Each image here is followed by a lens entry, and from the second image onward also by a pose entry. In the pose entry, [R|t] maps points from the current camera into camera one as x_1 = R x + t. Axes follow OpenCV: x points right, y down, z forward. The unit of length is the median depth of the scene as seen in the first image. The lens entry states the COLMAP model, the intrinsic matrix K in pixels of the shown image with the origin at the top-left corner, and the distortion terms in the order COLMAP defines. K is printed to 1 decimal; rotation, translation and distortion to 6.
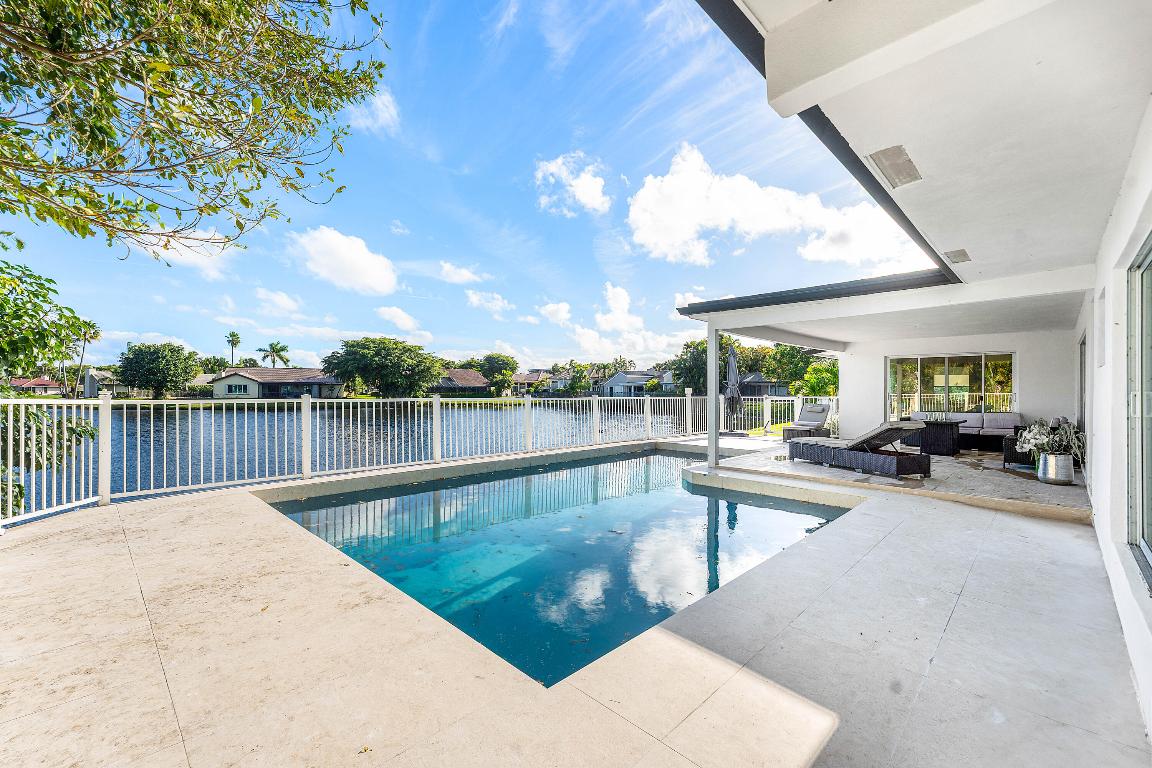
lens RADIAL K [[474.1, 0, 582.6], [0, 474.1, 394.4], [0, 0, 1]] dist [0.000947, 0.000076]
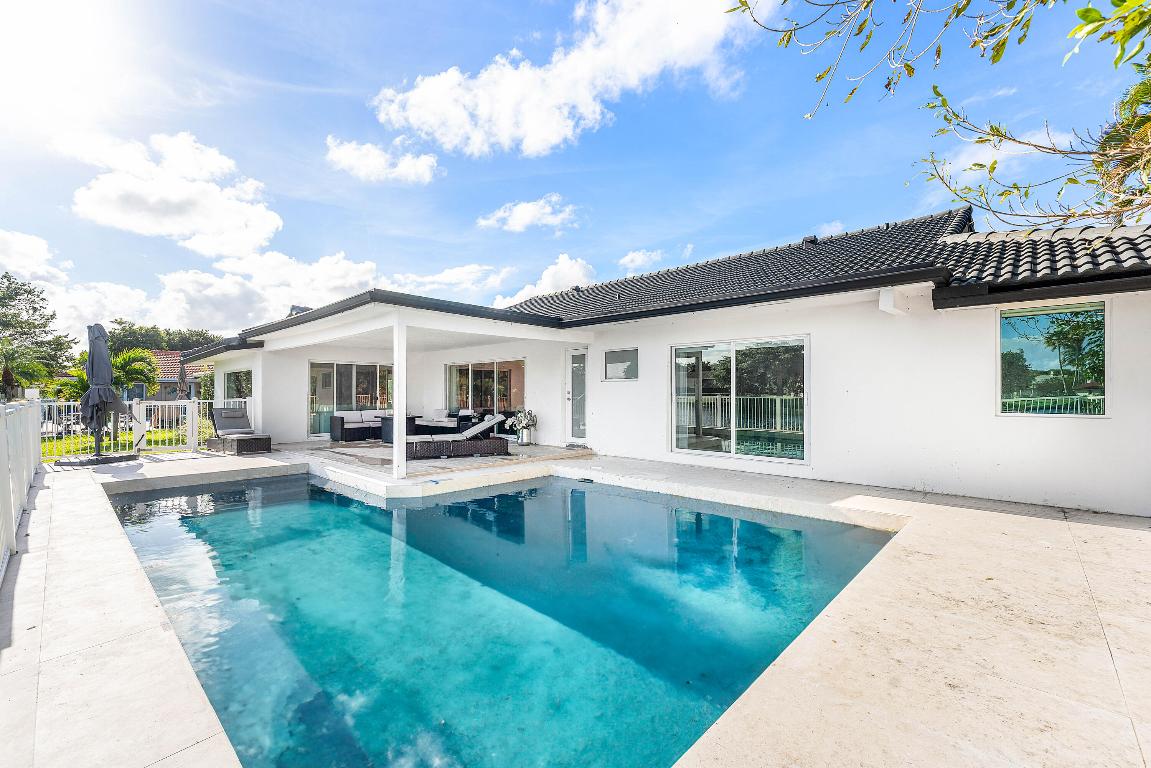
lens RADIAL K [[493.2, 0, 579.7], [0, 493.2, 394.2], [0, 0, 1]] dist [-0.001219, -0.000338]
pose [[-0.020726, -0.004773, 0.999774, -0.096388], [0.010275, 0.999935, 0.004987, -0.000133], [-0.999732, 0.010376, -0.020676, 0.105723]]
